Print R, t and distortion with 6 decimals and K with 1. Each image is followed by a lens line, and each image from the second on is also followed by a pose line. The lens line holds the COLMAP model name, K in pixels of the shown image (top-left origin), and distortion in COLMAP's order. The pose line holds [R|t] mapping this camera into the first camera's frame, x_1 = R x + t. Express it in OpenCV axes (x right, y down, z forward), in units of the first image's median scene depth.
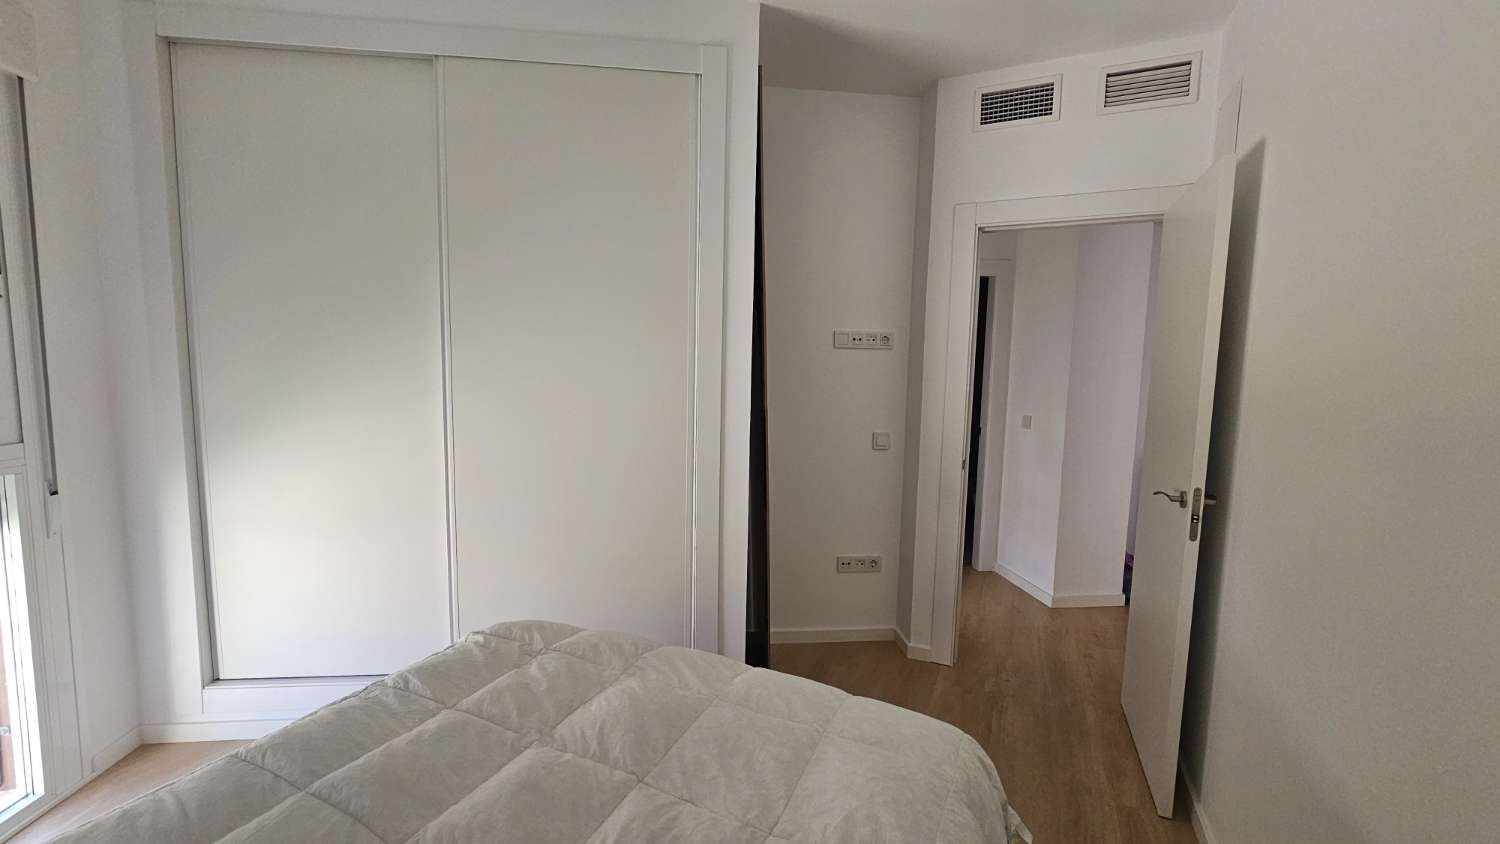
lens RADIAL K [[613.7, 0, 742.5], [0, 613.7, 426.1], [0, 0, 1]] dist [-0.001847, -0.000374]
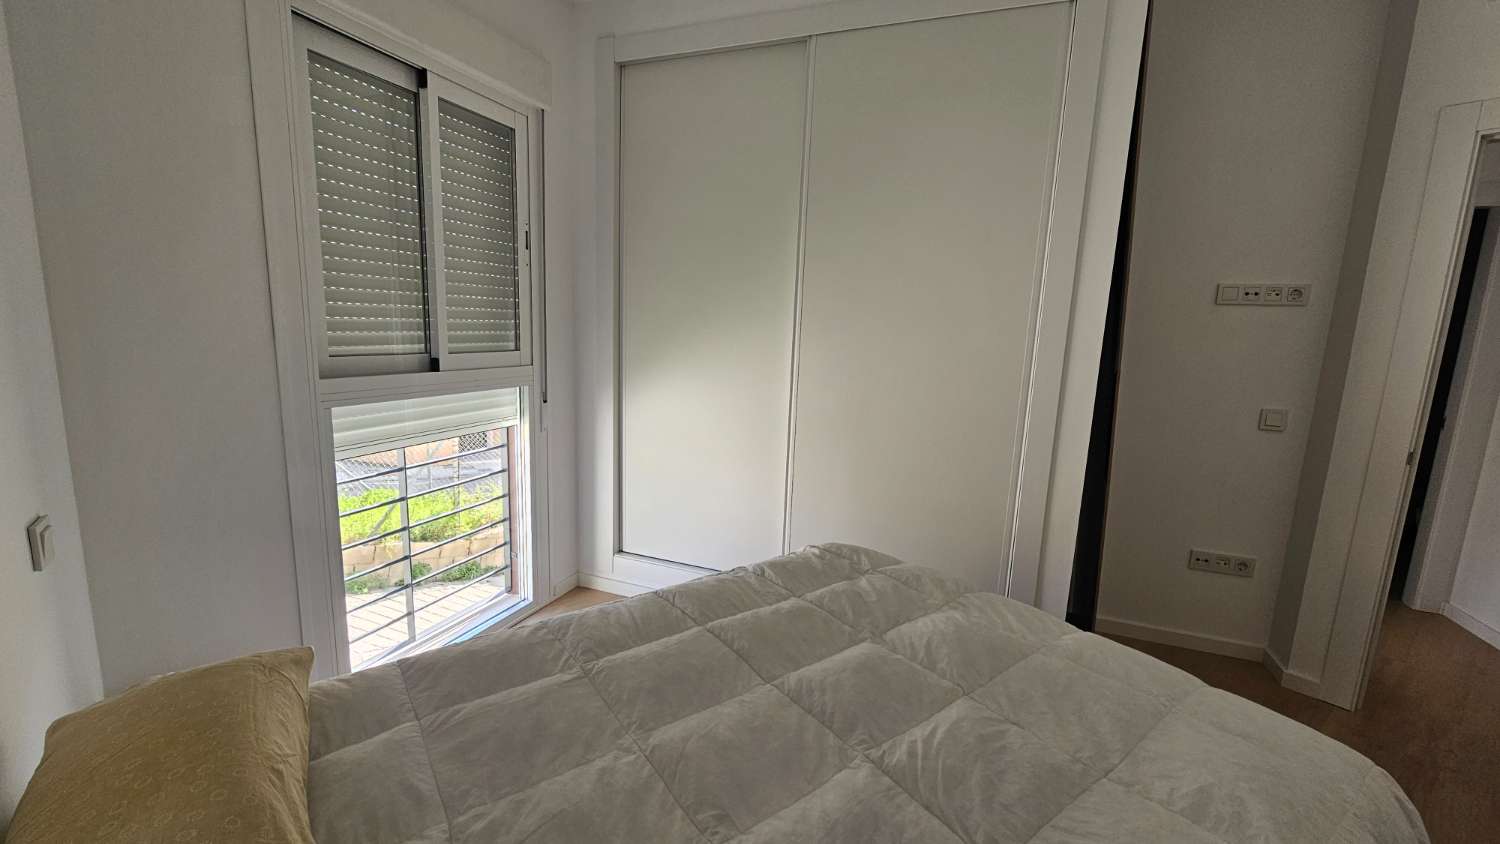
lens RADIAL K [[613.7, 0, 742.5], [0, 613.7, 426.1], [0, 0, 1]] dist [-0.001847, -0.000374]
pose [[0.884394, 0.089844, -0.458012, -0.046719], [-0.065727, 0.995493, 0.068361, 0.045805], [0.462090, -0.030354, 0.886314, -0.090268]]
